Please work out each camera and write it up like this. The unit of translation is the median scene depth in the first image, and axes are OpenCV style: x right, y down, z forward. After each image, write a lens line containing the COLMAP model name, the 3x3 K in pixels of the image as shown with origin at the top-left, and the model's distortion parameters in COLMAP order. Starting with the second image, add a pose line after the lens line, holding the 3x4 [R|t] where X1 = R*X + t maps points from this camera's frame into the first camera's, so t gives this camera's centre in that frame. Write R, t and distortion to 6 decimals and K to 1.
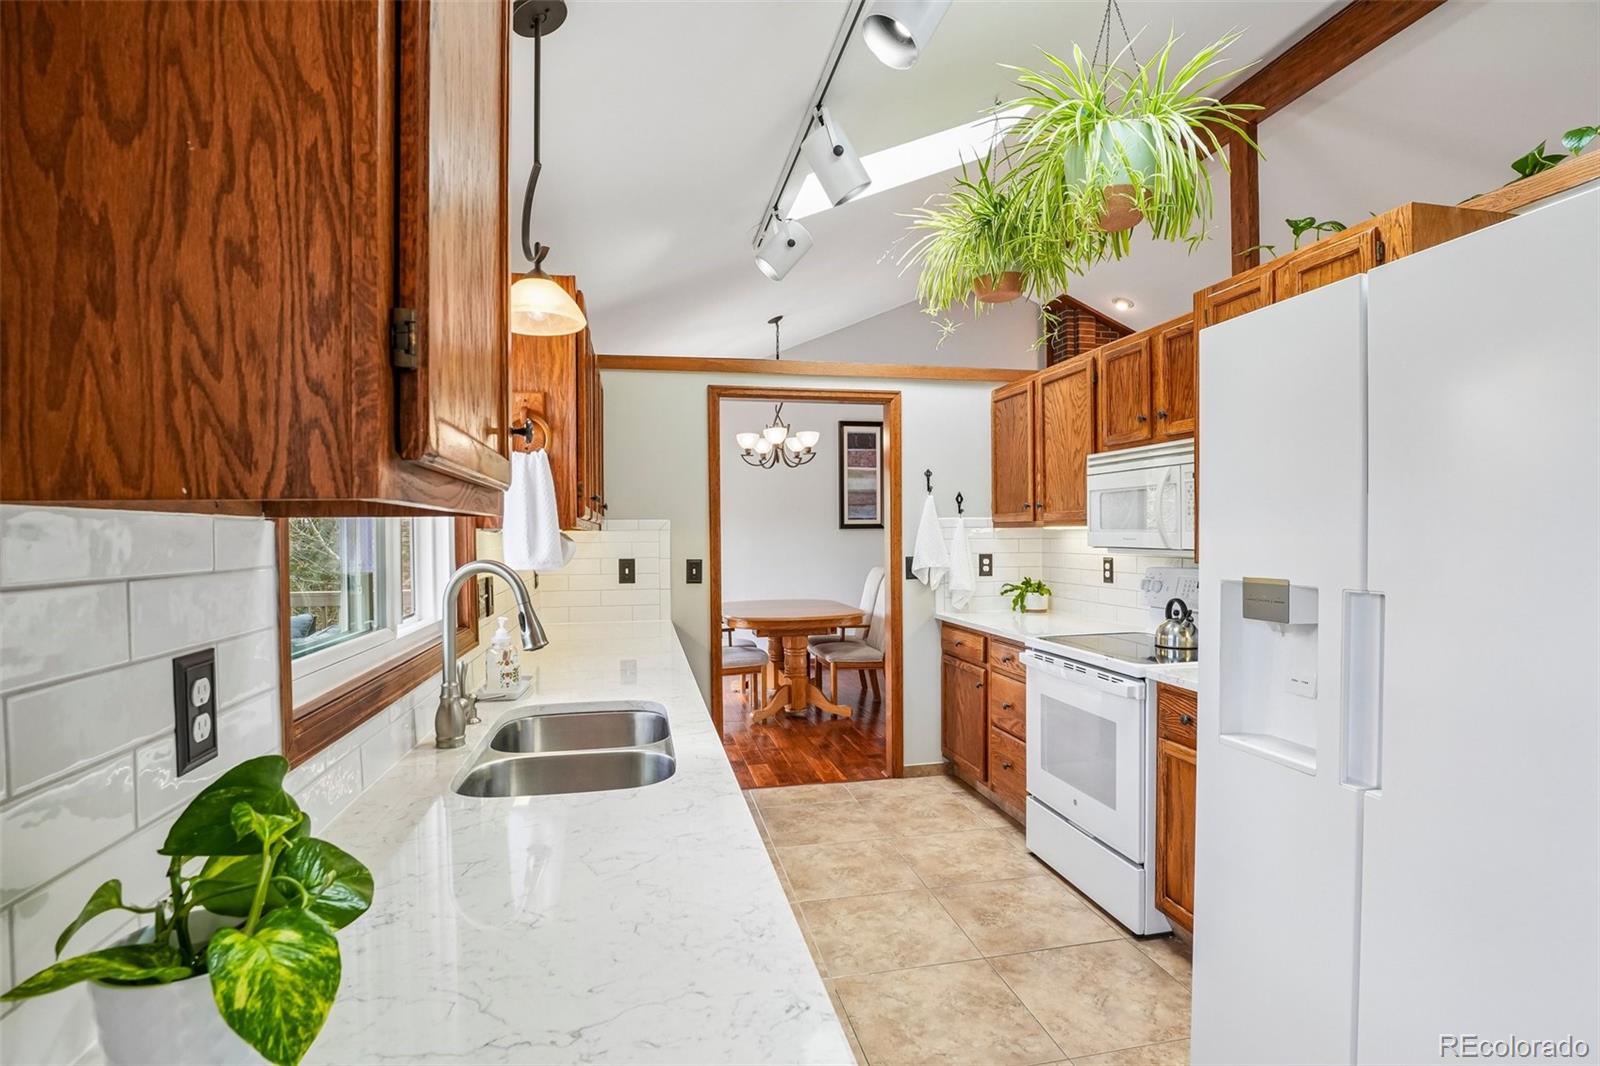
lens RADIAL K [[788.0, 0, 803.6], [0, 788.0, 541.2], [0, 0, 1]] dist [-0.043746, 0.010127]
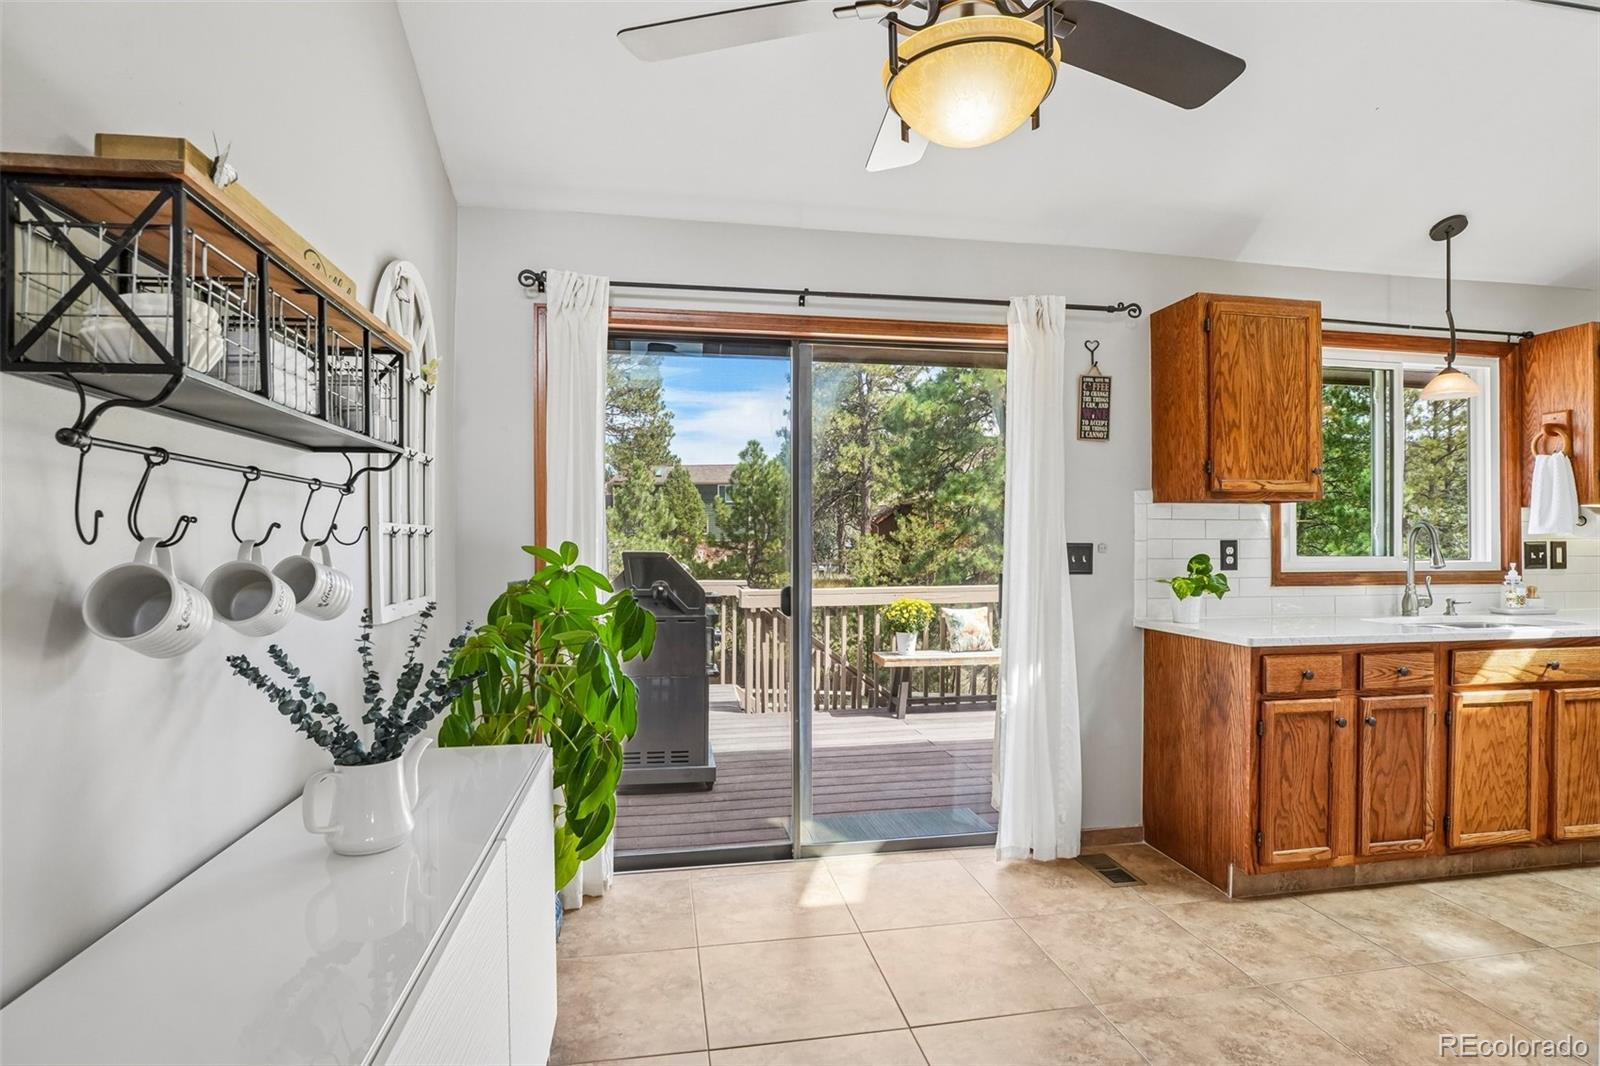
lens RADIAL K [[823.2, 0, 802.5], [0, 823.2, 539.9], [0, 0, 1]] dist [-0.035576, 0.009549]
pose [[-0.032086, 0.009157, -0.999443, 0.749529], [-0.008093, 0.999923, 0.009421, 0.027576], [0.999452, 0.008391, -0.032009, -0.221128]]
